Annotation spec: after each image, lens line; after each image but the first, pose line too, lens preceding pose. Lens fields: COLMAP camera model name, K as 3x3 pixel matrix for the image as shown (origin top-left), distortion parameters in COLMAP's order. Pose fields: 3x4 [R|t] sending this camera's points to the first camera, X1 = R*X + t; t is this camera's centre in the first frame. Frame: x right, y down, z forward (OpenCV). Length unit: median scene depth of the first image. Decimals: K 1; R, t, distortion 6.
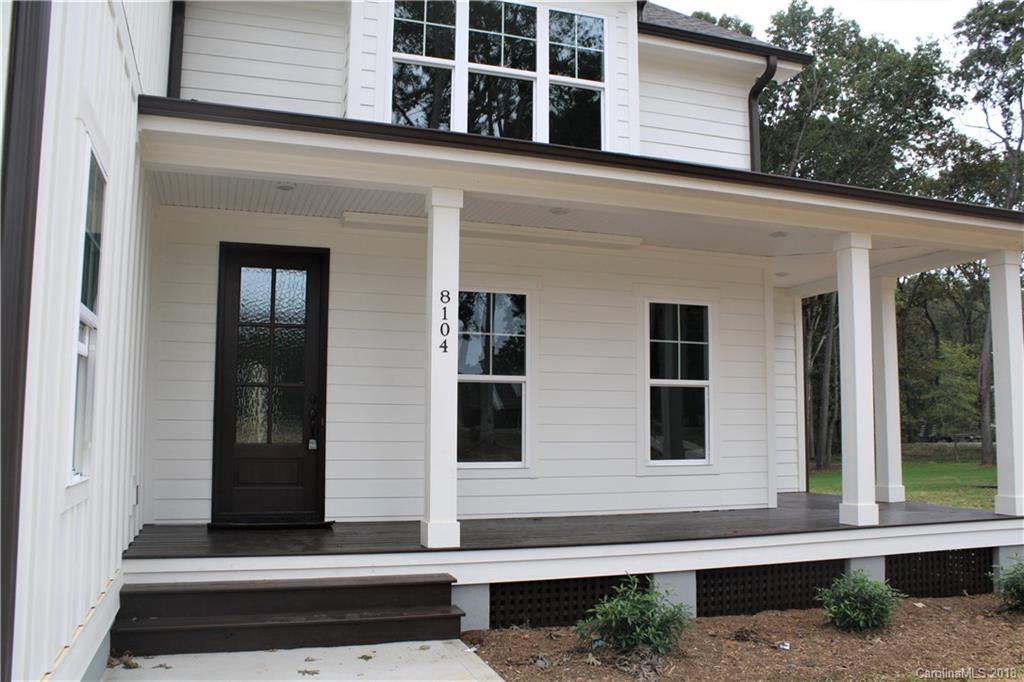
lens RADIAL K [[873.9, 0, 512.0], [0, 873.9, 341.0], [0, 0, 1]] dist [-0.074582, 0.000515]
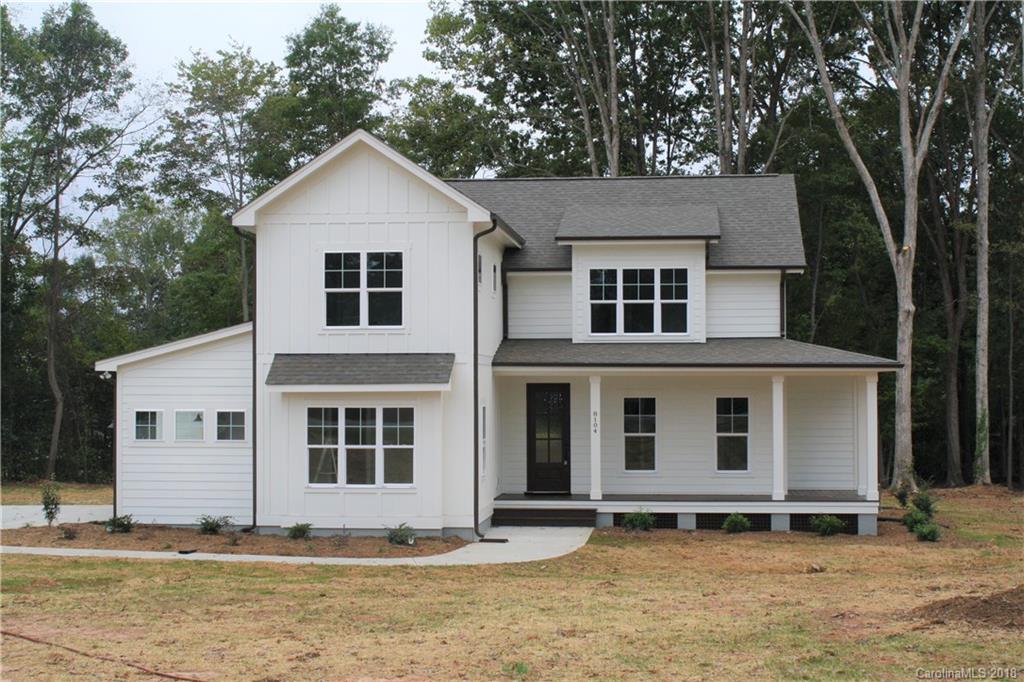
lens RADIAL K [[1689.0, 0, 512.0], [0, 1689.0, 341.0], [0, 0, 1]] dist [-0.007172, -0.007948]
pose [[0.909544, -0.020098, -0.415121, 1.683942], [0.050344, 0.996803, 0.062044, -0.549184], [0.412547, -0.077330, 0.907648, -3.506557]]
